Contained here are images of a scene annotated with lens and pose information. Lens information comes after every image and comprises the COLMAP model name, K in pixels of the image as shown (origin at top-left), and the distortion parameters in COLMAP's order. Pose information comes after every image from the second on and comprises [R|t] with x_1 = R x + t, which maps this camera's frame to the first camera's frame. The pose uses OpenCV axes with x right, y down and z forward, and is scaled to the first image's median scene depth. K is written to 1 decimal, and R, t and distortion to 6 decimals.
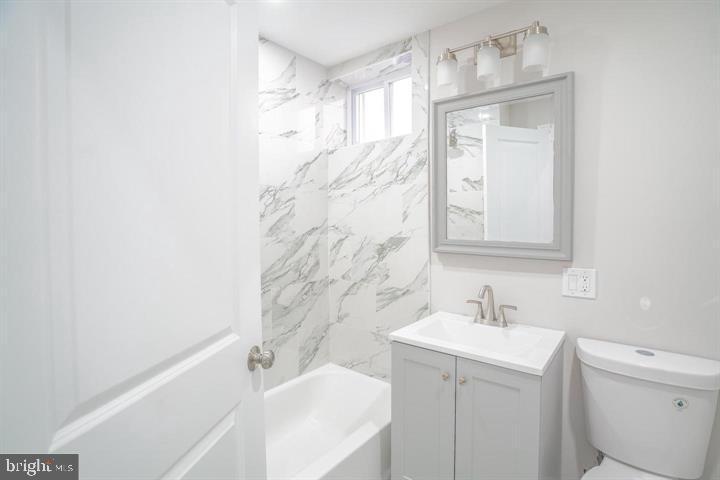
lens RADIAL K [[342.7, 0, 364.4], [0, 342.7, 228.4], [0, 0, 1]] dist [-0.066834, 0.023699]
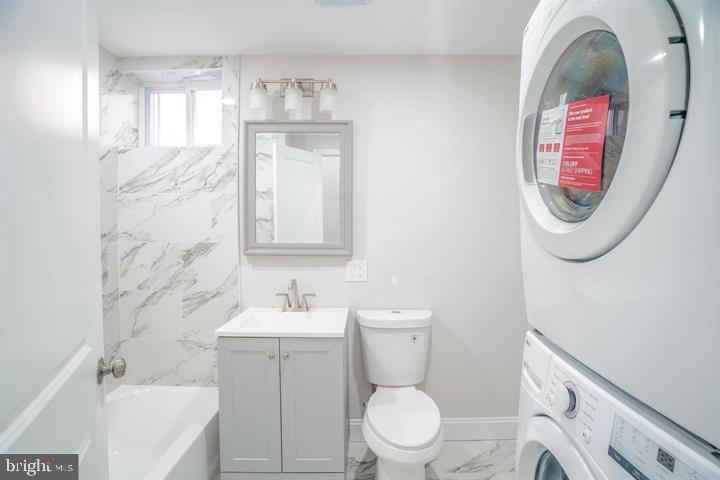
lens RADIAL K [[342.7, 0, 364.4], [0, 342.7, 228.4], [0, 0, 1]] dist [-0.066834, 0.023699]
pose [[0.775267, -0.000366, 0.631634, -0.181829], [0.013246, 0.999789, -0.015680, 0.004846], [-0.631495, 0.020523, 0.775108, -0.104844]]
